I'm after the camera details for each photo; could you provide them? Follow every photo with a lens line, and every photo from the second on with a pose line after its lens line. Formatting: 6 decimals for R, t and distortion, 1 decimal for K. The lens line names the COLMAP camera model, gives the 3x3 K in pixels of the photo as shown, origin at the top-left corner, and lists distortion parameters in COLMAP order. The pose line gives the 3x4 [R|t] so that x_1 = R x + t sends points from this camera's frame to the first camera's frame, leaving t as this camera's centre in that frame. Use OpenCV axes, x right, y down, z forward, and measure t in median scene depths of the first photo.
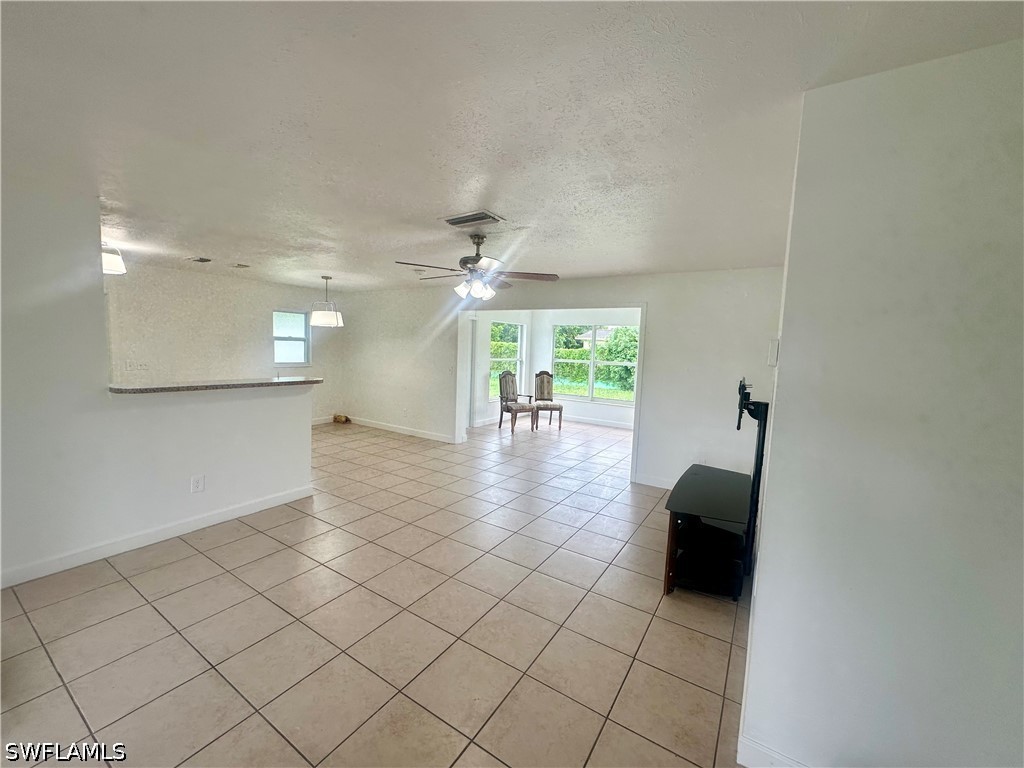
lens RADIAL K [[410.8, 0, 512.0], [0, 410.8, 384.0], [0, 0, 1]] dist [-0.001284, -0.000116]
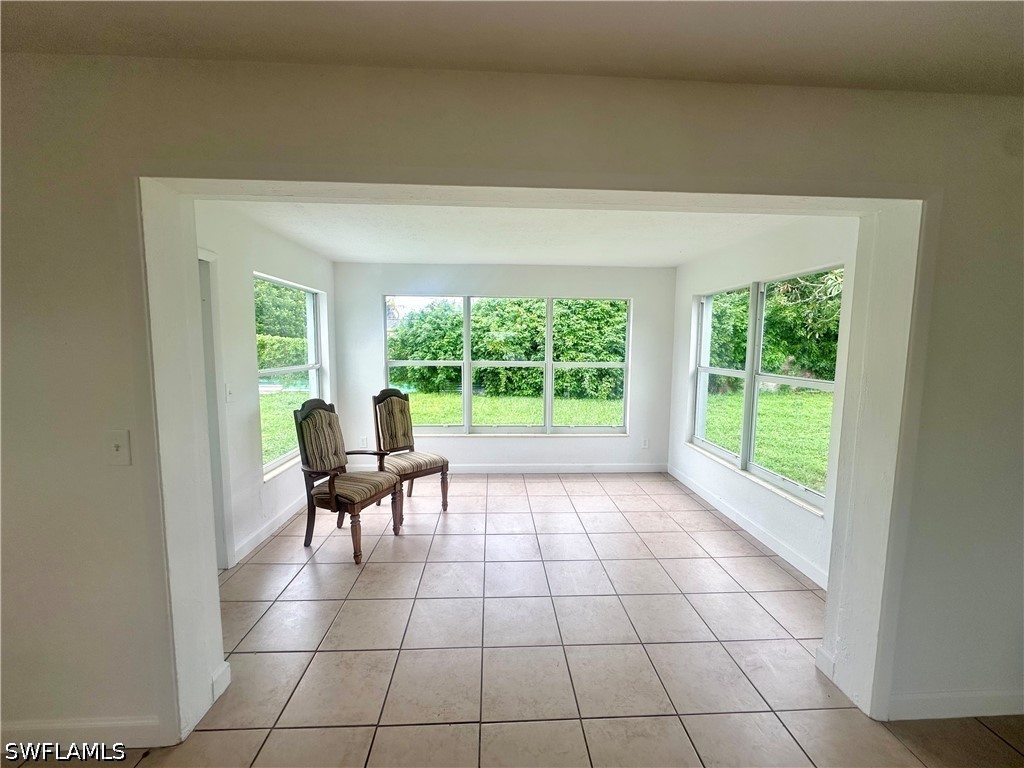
lens RADIAL K [[410.8, 0, 512.0], [0, 410.8, 384.0], [0, 0, 1]] dist [-0.001284, -0.000116]
pose [[0.816849, -0.086367, 0.570349, -0.078890], [0.075022, 0.996236, 0.043413, -0.049119], [-0.571952, 0.007327, 0.820255, 0.563220]]
